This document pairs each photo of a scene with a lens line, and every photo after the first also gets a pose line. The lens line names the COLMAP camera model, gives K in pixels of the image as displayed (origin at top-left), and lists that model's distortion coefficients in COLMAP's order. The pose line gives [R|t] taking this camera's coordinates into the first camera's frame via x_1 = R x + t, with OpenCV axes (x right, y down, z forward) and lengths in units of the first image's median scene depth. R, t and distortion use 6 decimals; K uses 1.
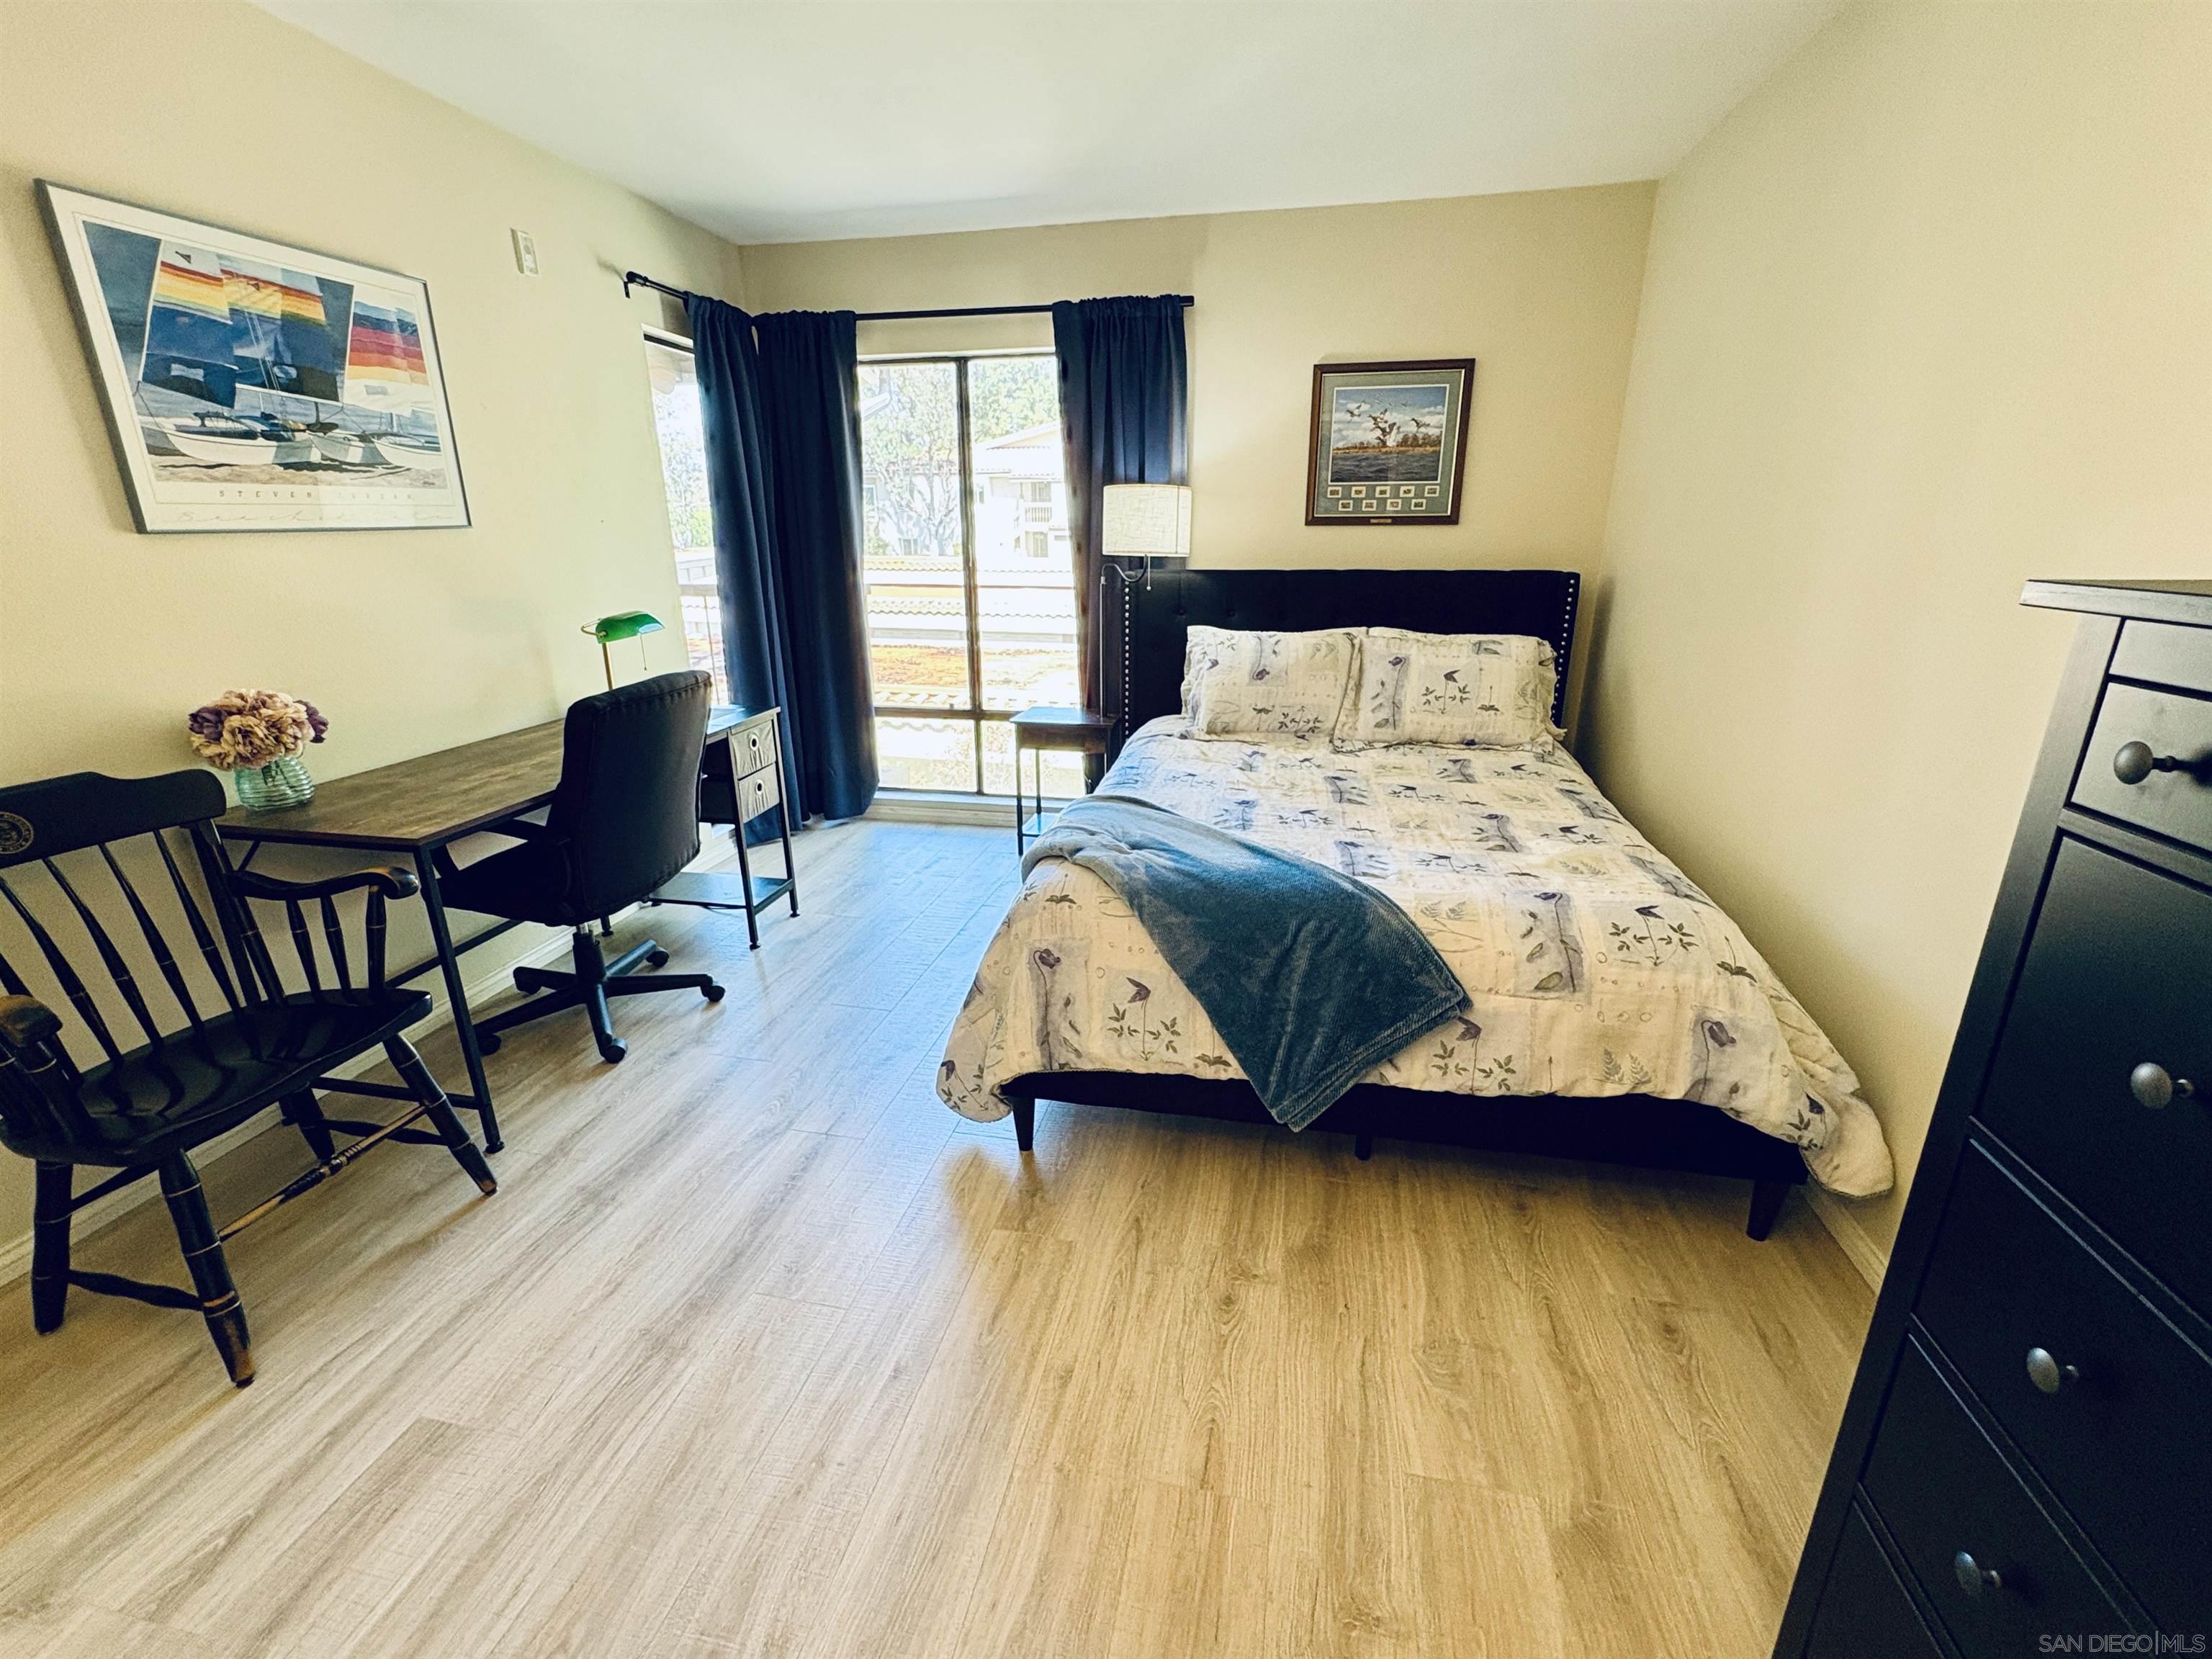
lens RADIAL K [[958.9, 0, 1105.5], [0, 958.9, 837.1], [0, 0, 1]] dist [-0.003700, -0.000580]
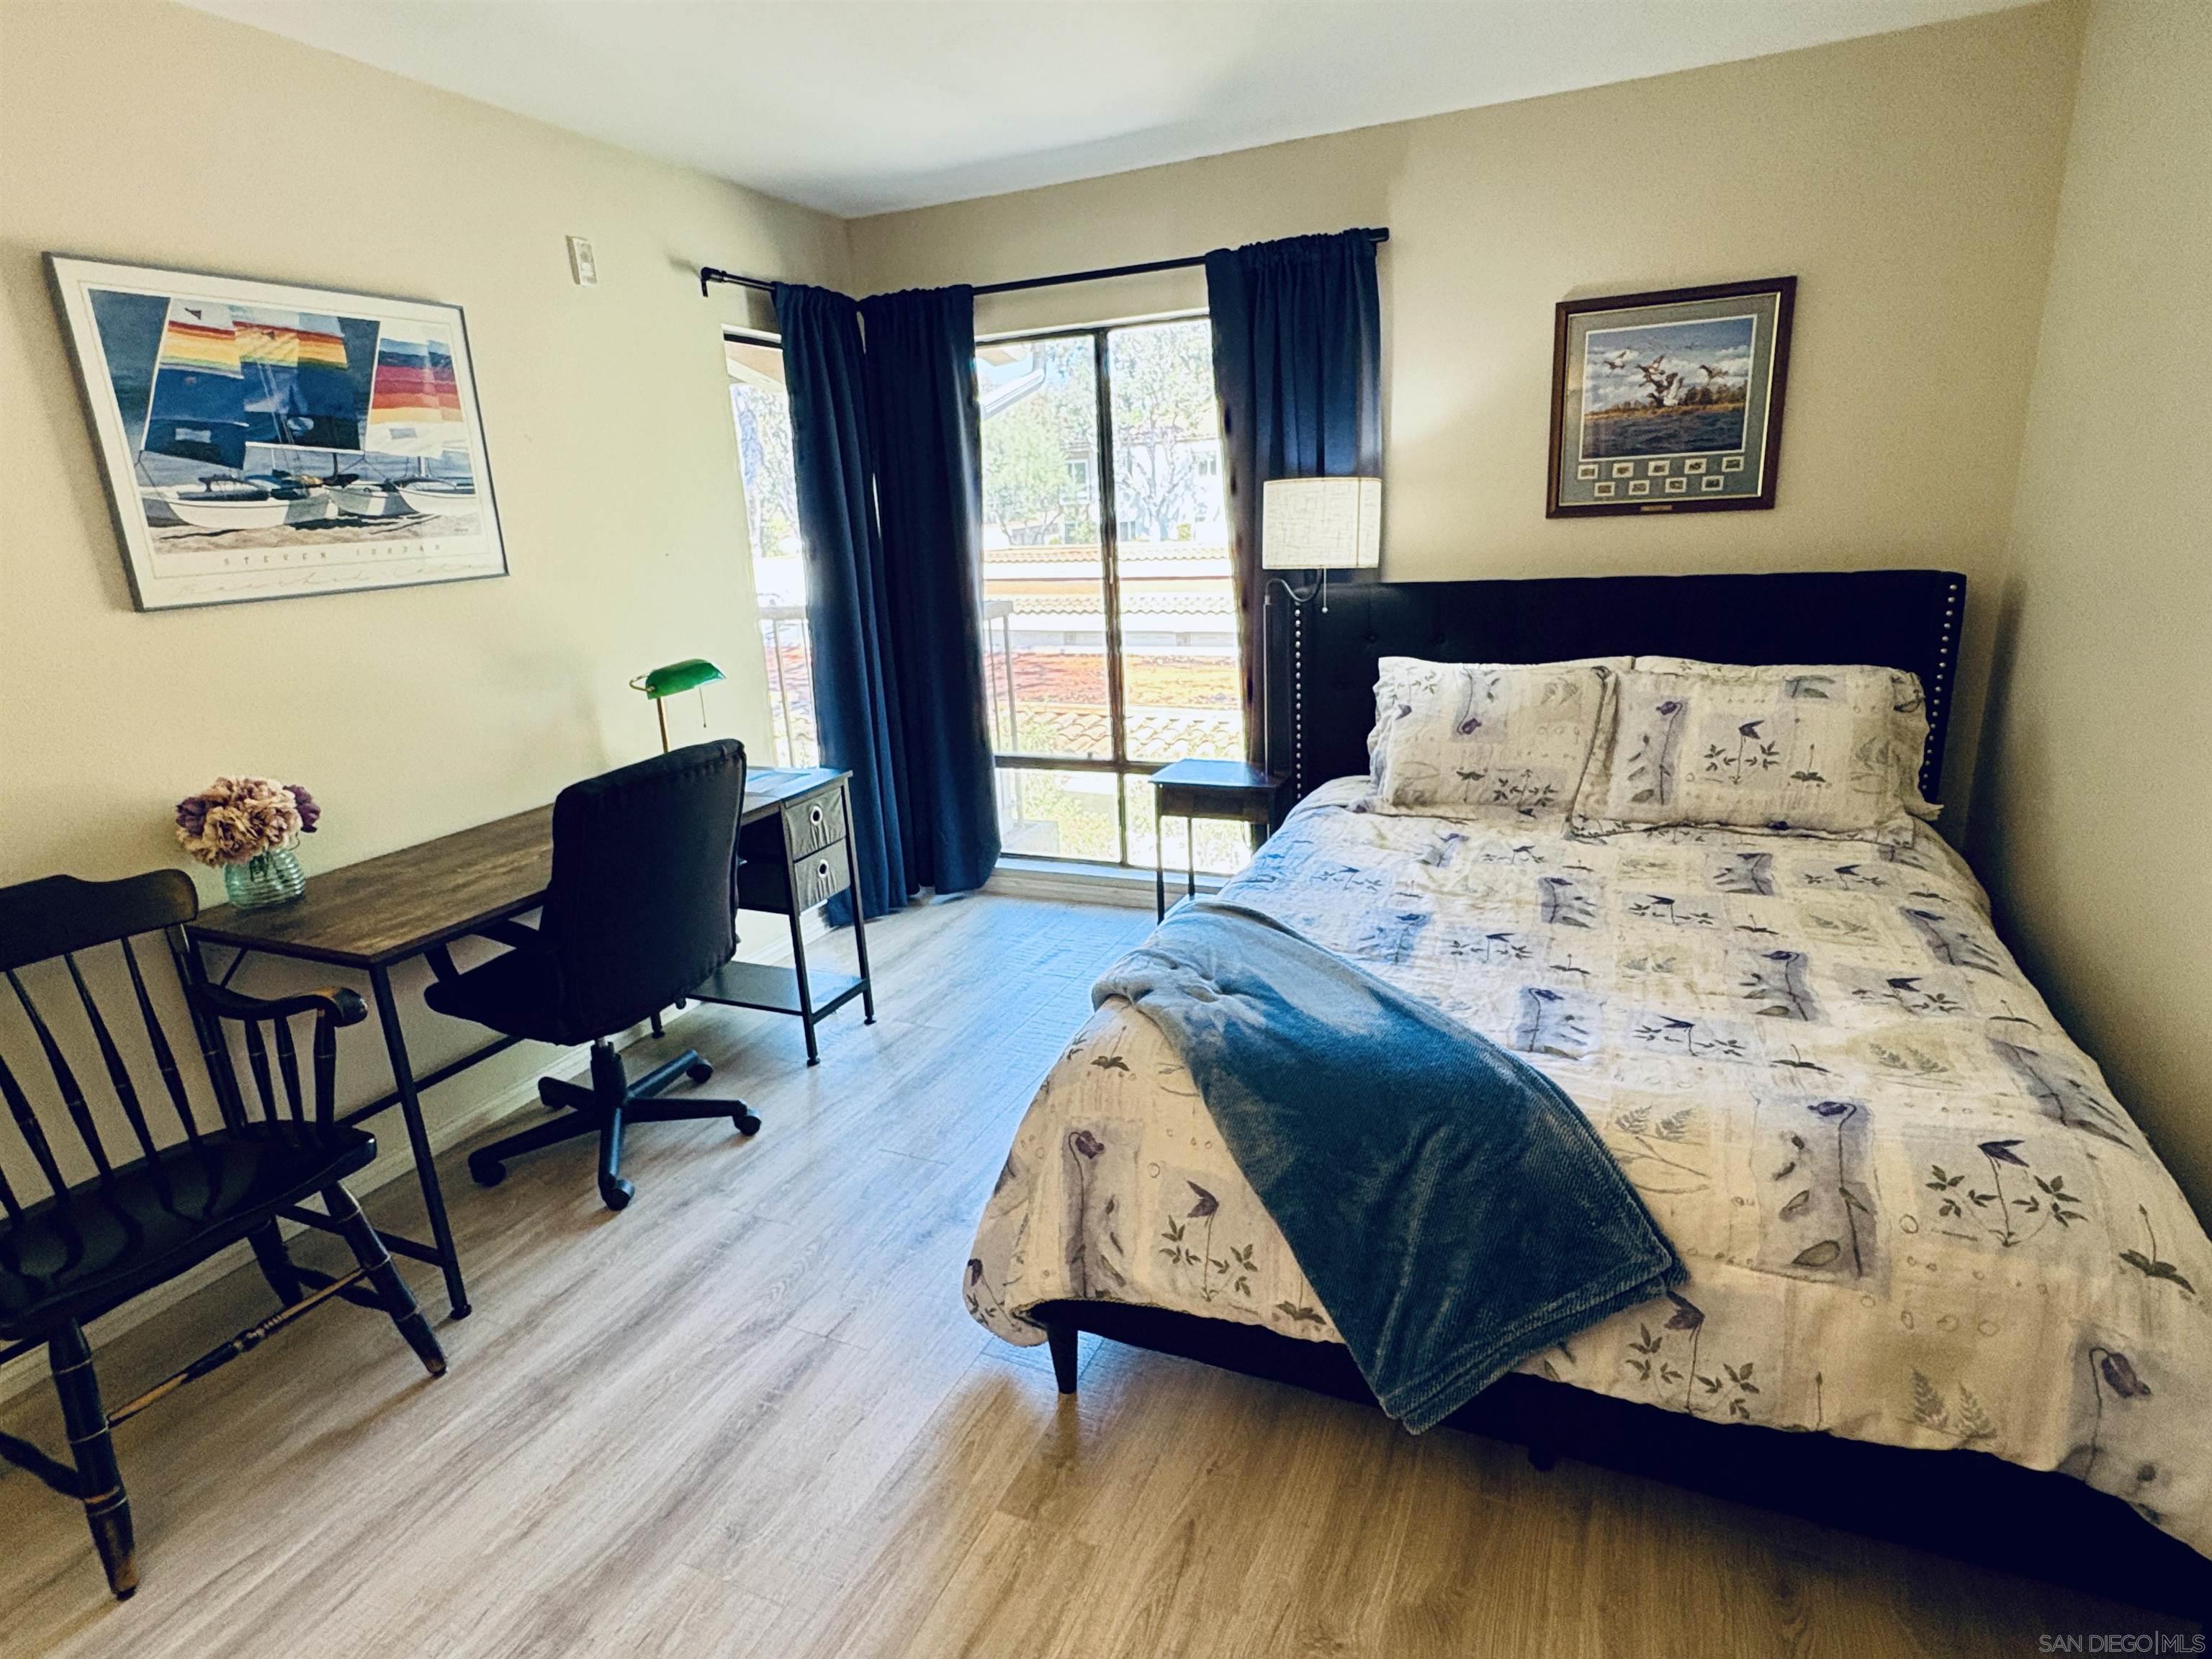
lens RADIAL K [[1176.2, 0, 1106.0], [0, 1176.2, 829.5], [0, 0, 1]] dist [-0.001248, -0.000660]
pose [[0.974067, 0.016464, -0.225660, 0.148300], [-0.024770, 0.999114, -0.034026, -0.082571], [0.224900, 0.038733, 0.973612, 0.098435]]
